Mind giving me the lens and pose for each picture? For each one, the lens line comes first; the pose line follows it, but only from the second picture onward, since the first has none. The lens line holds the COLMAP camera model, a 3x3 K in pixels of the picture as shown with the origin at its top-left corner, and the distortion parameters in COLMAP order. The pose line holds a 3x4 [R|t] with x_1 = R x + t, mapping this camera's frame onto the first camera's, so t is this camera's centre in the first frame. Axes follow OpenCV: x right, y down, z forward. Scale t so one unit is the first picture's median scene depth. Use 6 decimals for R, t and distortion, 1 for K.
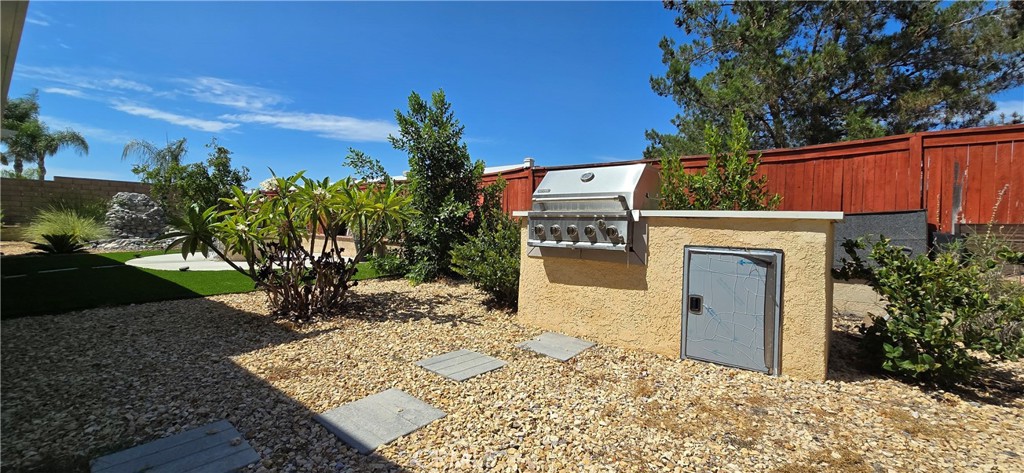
lens RADIAL K [[419.6, 0, 516.0], [0, 419.6, 228.4], [0, 0, 1]] dist [-0.004850, 0.000150]
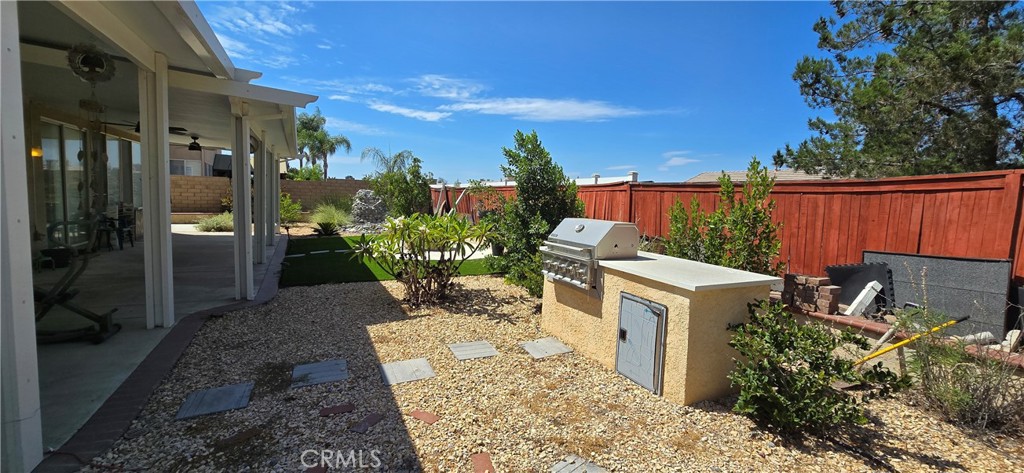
lens RADIAL K [[419.6, 0, 516.0], [0, 419.6, 228.4], [0, 0, 1]] dist [-0.004850, 0.000150]
pose [[0.908620, 0.040748, -0.415631, 0.611040], [-0.017675, 0.998089, 0.059212, -0.223258], [0.417250, -0.046455, 0.907604, -0.348922]]
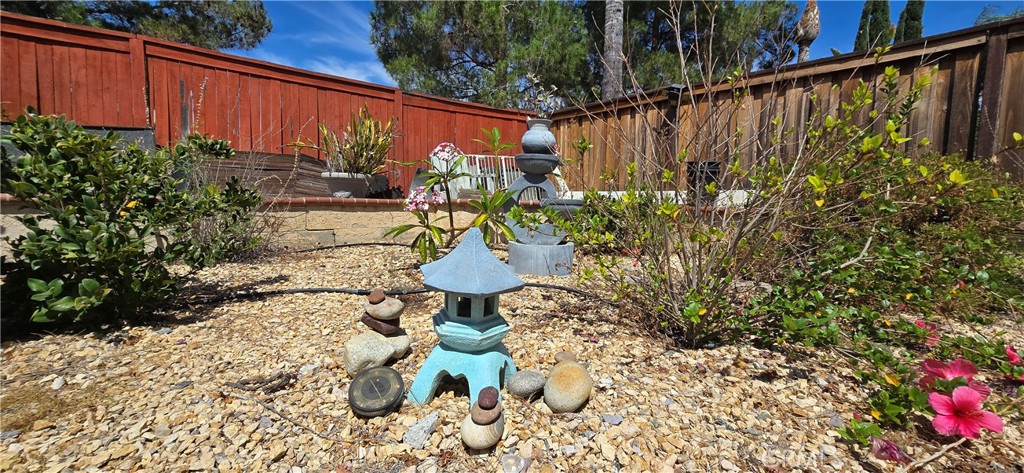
lens RADIAL K [[419.6, 0, 516.0], [0, 419.6, 228.4], [0, 0, 1]] dist [-0.004850, 0.000150]
pose [[0.140658, -0.092890, 0.985691, 0.321646], [-0.011389, 0.995371, 0.095428, 0.110208], [-0.989993, -0.024649, 0.138949, 0.190990]]
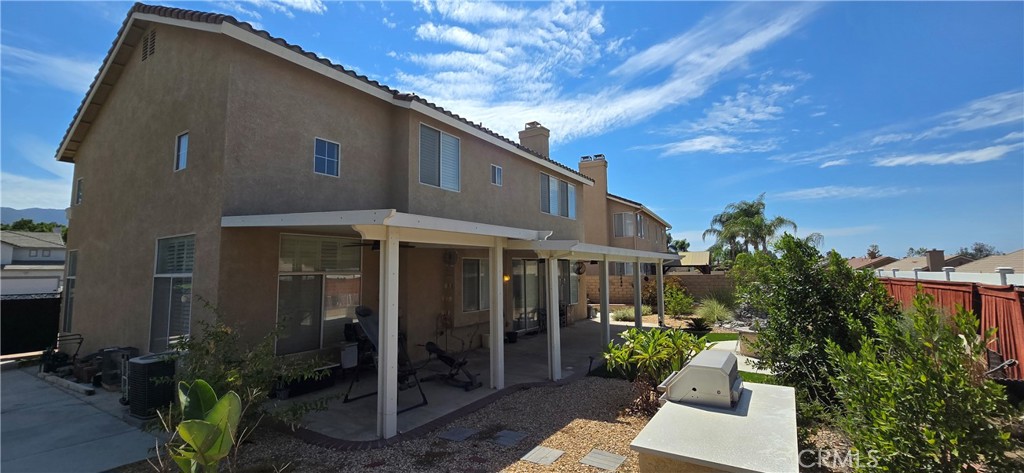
lens RADIAL K [[419.6, 0, 516.0], [0, 419.6, 228.4], [0, 0, 1]] dist [-0.004850, 0.000150]
pose [[0.111267, -0.128562, -0.985440, 1.646731], [0.009102, 0.991687, -0.128349, -0.429579], [0.993749, 0.005311, 0.111513, 0.347921]]
